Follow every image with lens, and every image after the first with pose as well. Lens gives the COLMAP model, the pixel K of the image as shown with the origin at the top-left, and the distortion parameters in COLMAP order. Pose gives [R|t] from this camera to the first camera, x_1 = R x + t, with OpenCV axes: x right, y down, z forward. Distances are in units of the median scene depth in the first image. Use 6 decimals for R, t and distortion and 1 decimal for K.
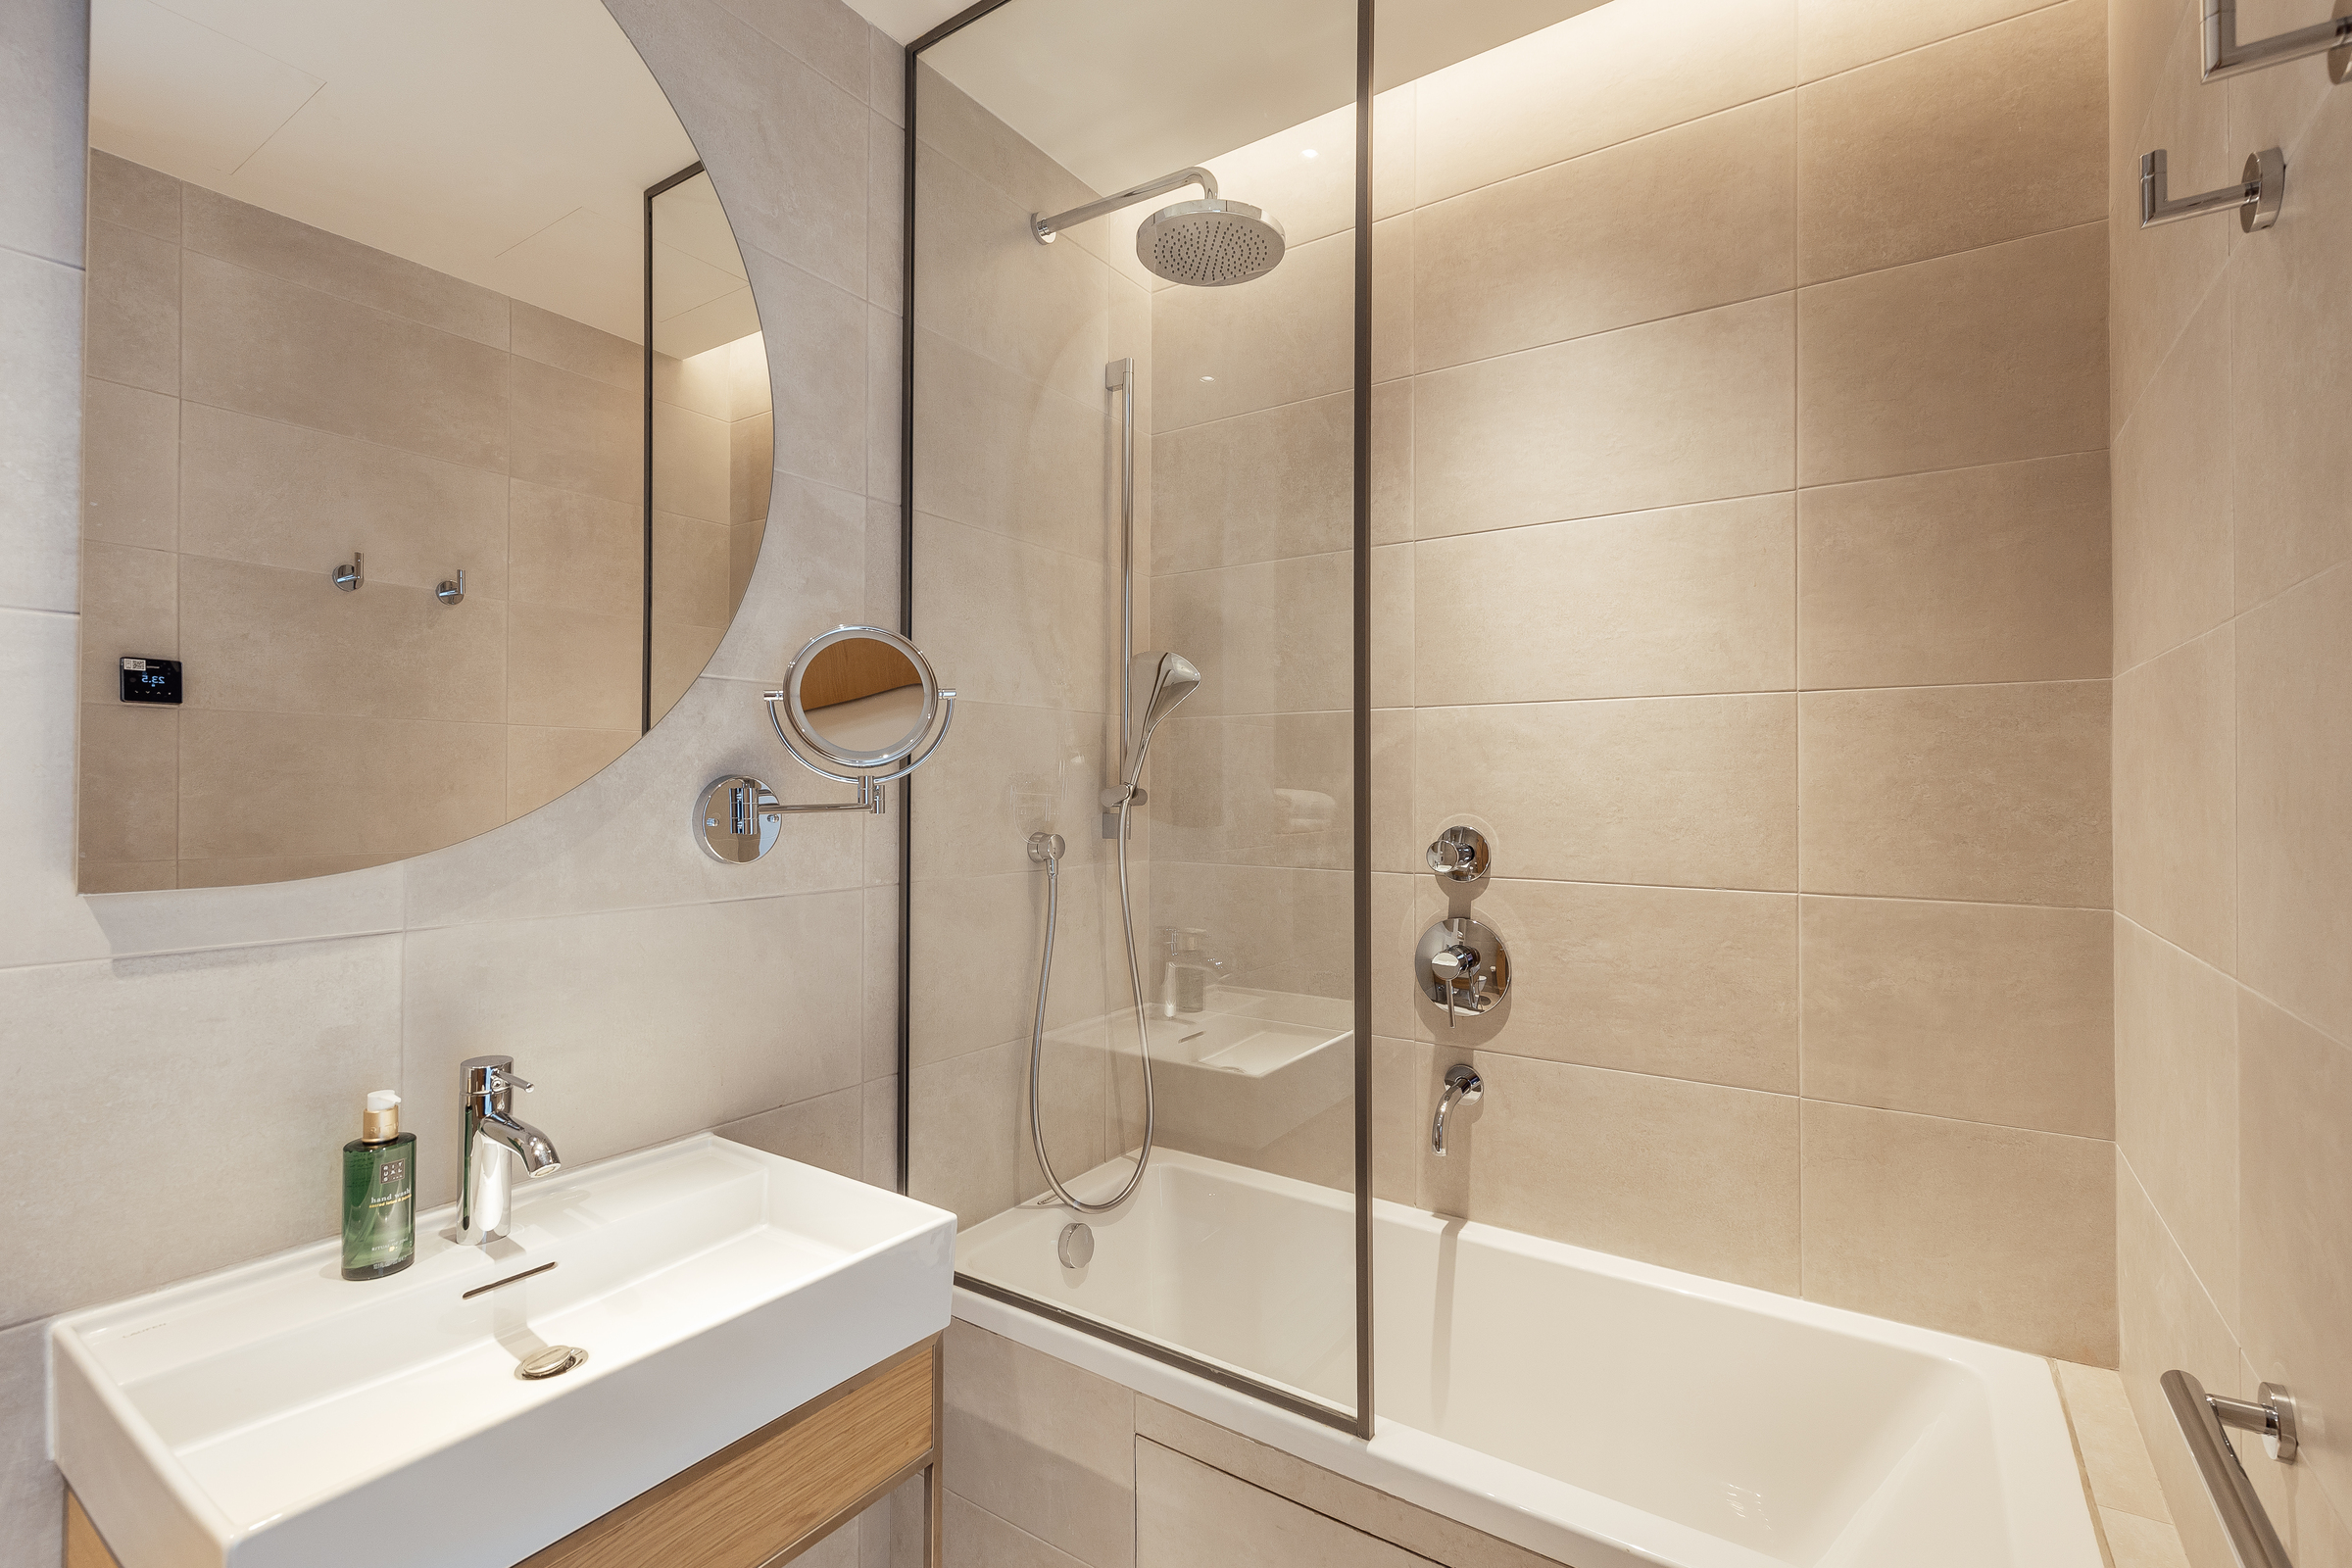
lens RADIAL K [[1041.7, 0, 1176.0], [0, 1041.7, 784.0], [0, 0, 1]] dist [0.002071, 0.000370]
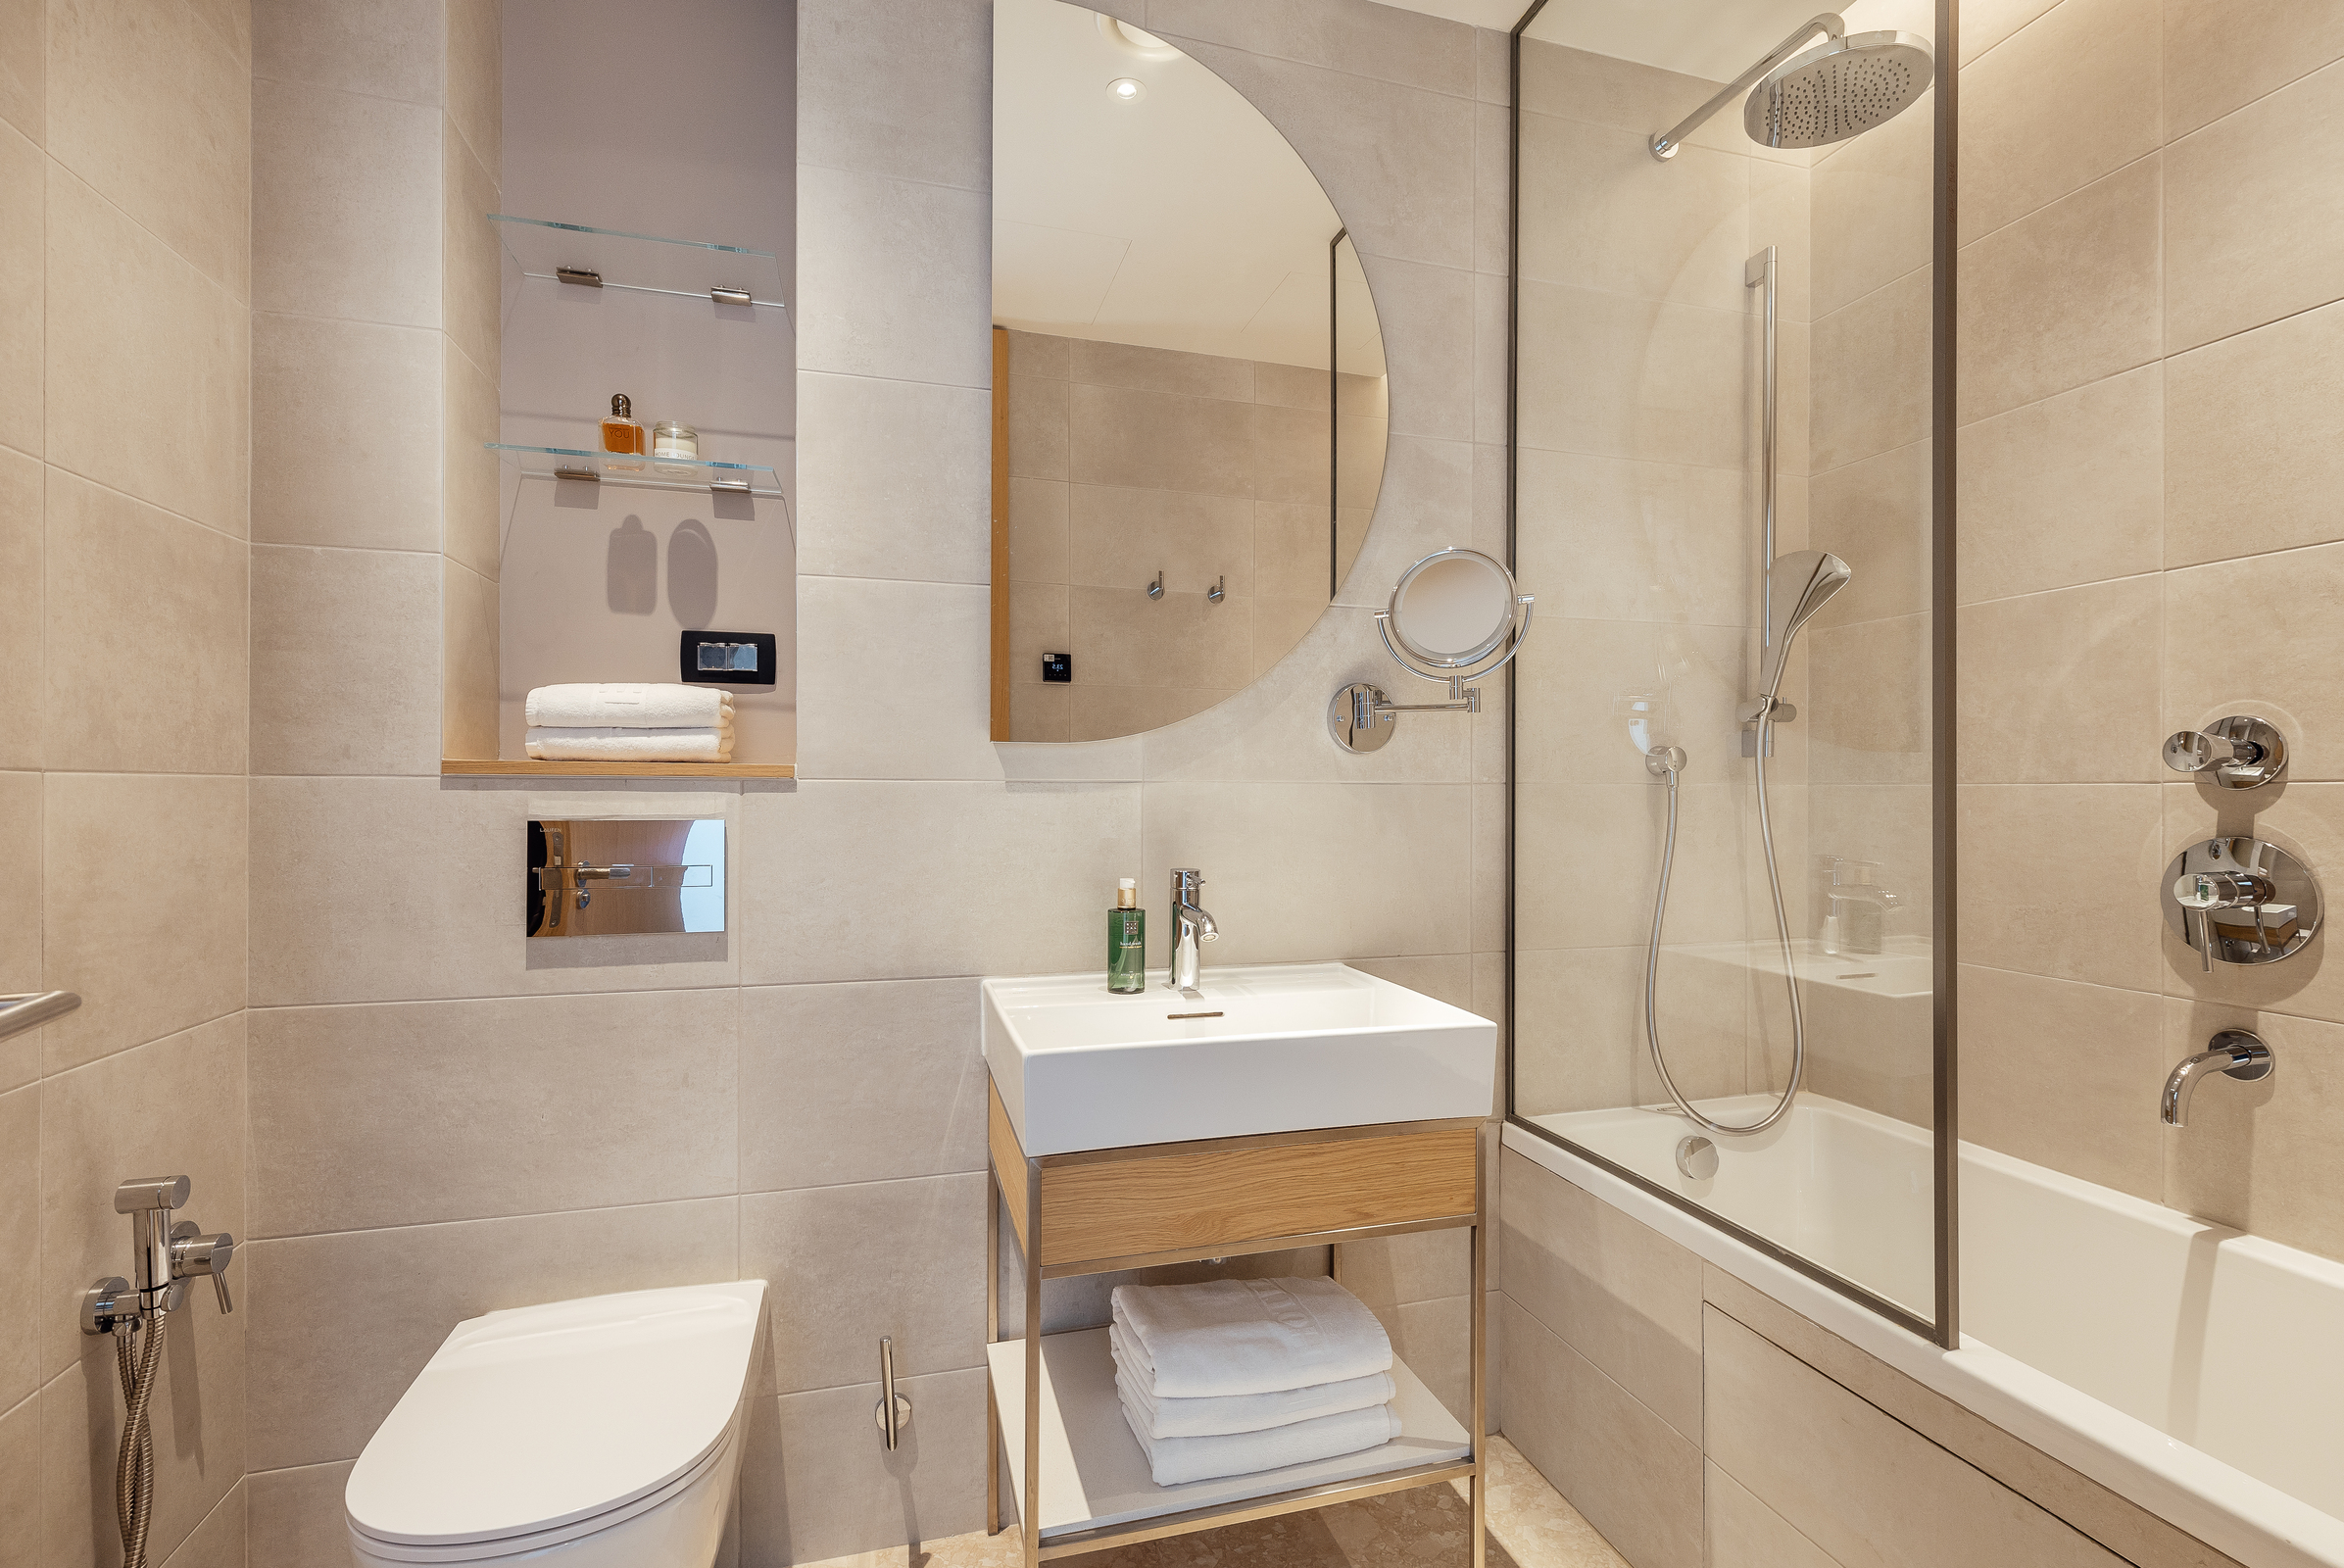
lens RADIAL K [[1003.5, 0, 1172.0], [0, 1003.5, 784.0], [0, 0, 1]] dist [-0.000711, -0.000489]
pose [[0.772811, 0.004689, -0.634619, 0.137968], [0.004165, 0.999914, 0.012460, 0.078371], [0.634623, -0.012273, 0.772725, -0.064700]]
